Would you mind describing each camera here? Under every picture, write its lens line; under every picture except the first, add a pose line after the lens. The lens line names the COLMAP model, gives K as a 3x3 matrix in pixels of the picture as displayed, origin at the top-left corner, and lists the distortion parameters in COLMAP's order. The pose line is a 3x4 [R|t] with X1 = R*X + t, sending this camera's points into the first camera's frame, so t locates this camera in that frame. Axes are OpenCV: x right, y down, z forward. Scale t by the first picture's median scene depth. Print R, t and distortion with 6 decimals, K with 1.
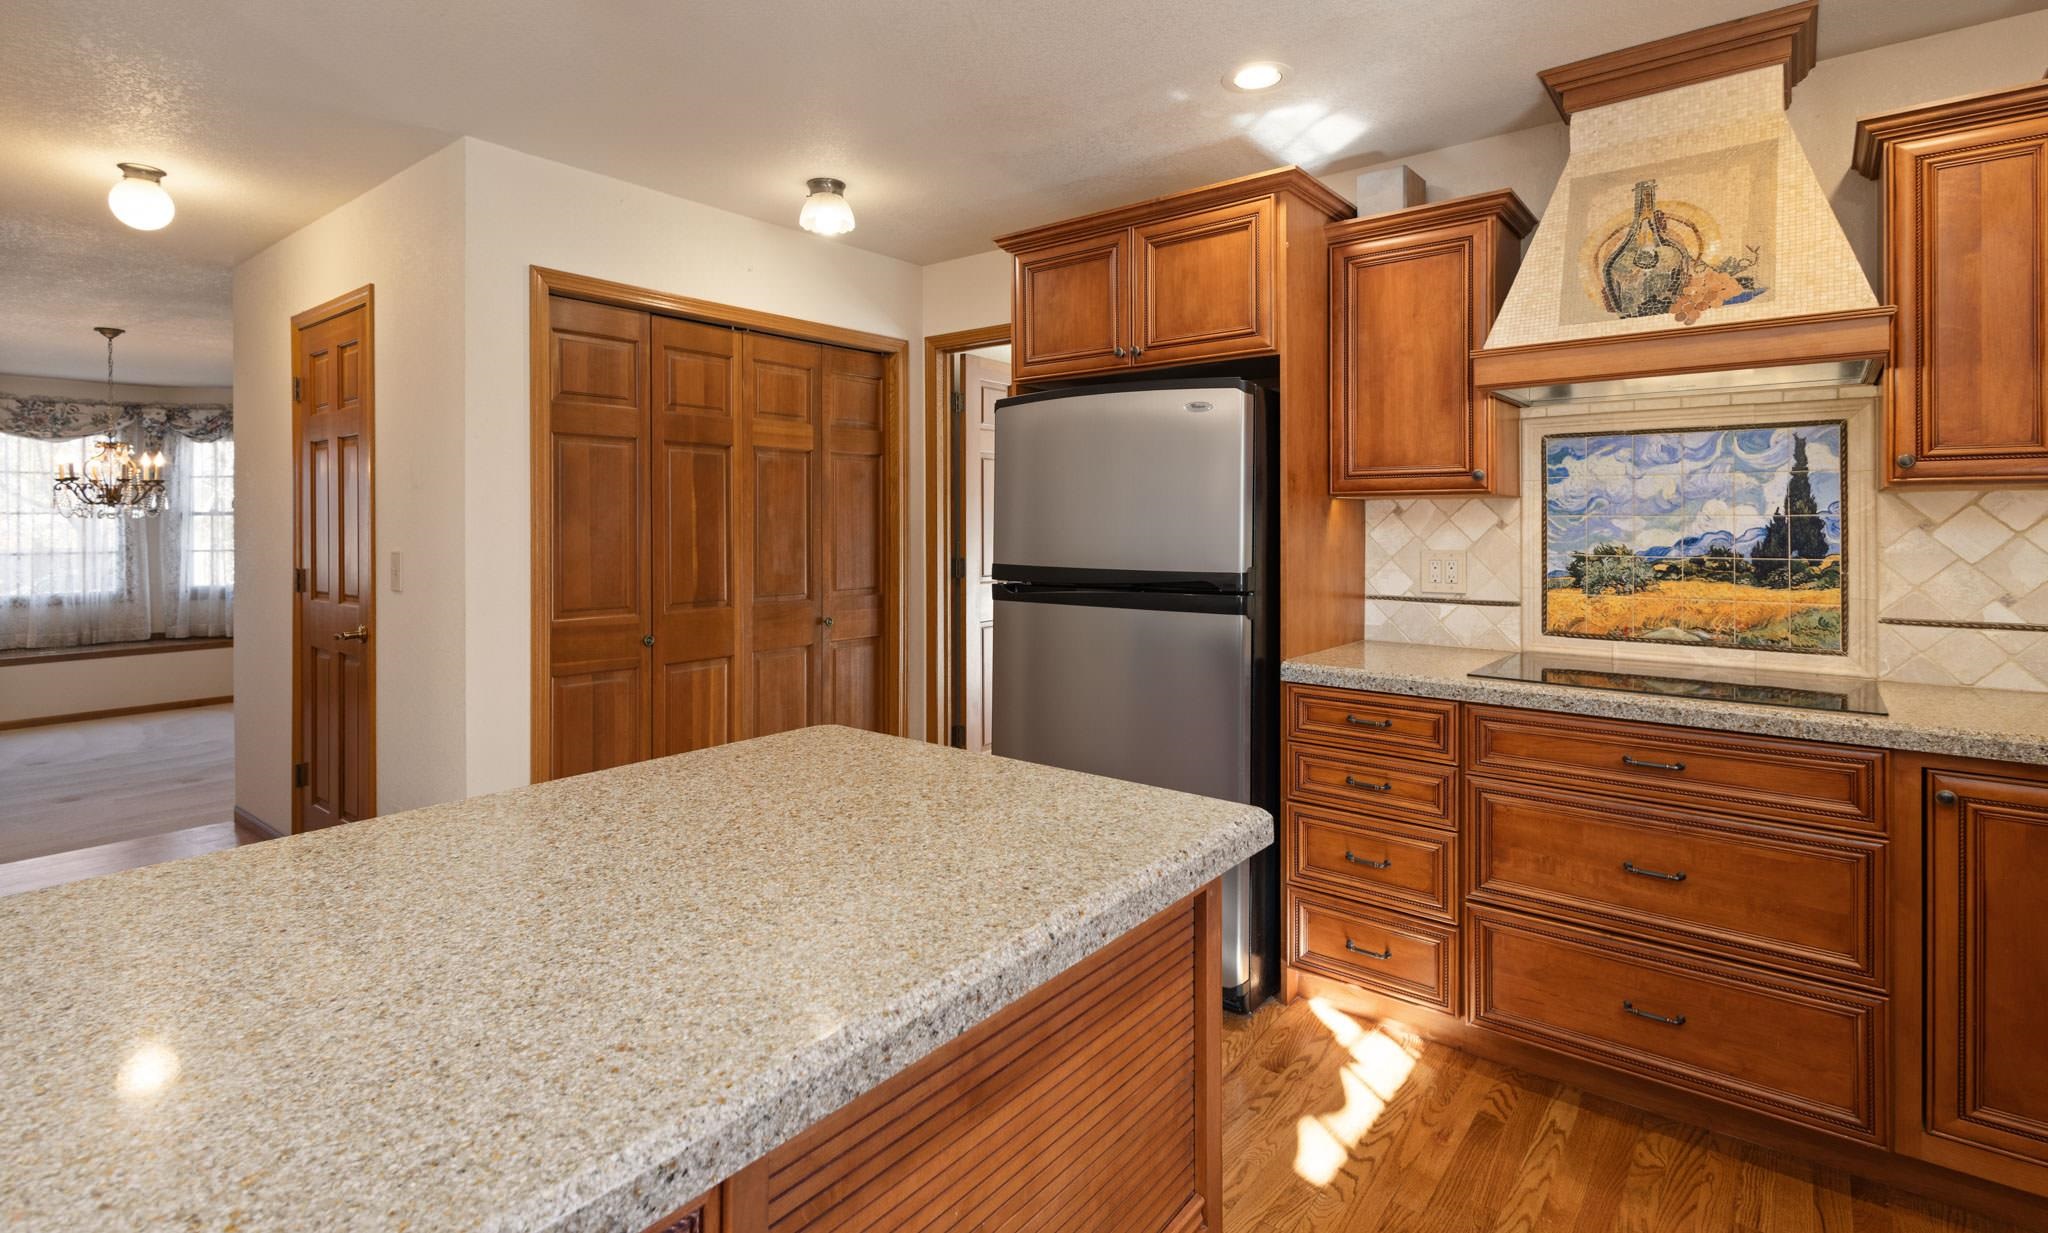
lens RADIAL K [[983.1, 0, 1009.5], [0, 983.1, 518.2], [0, 0, 1]] dist [0.013231, -0.003634]
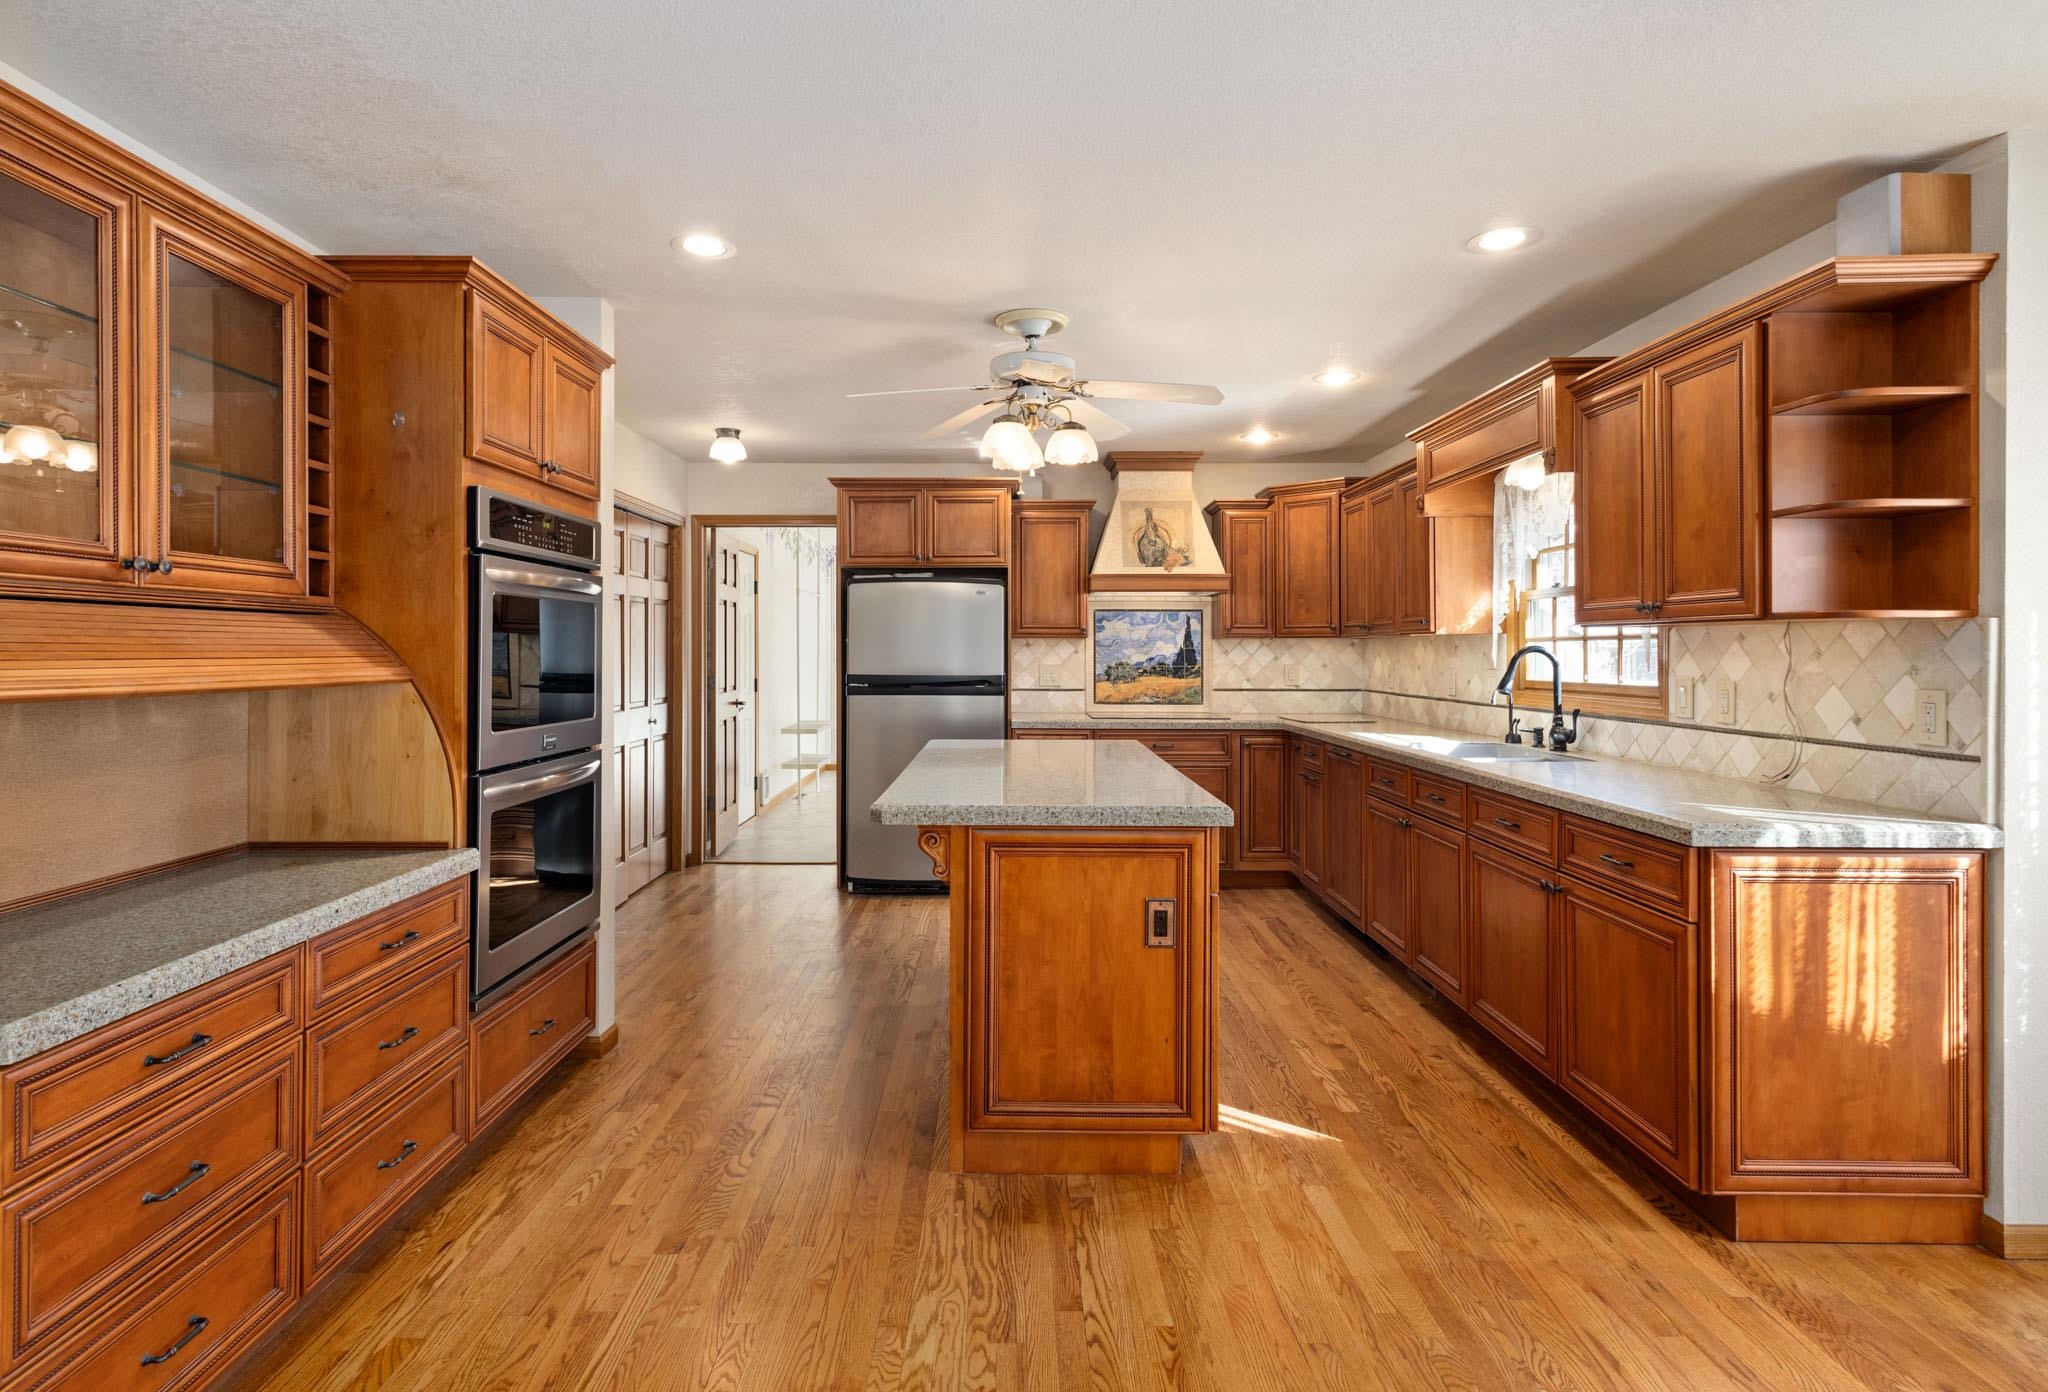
lens RADIAL K [[1061.6, 0, 1001.6], [0, 1061.6, 642.6], [0, 0, 1]] dist [0.015166, -0.001262]
pose [[0.784721, 0.006446, 0.619815, -1.201543], [-0.005004, 0.999979, -0.004064, -0.003769], [-0.619828, 0.000087, 0.784737, -0.779367]]
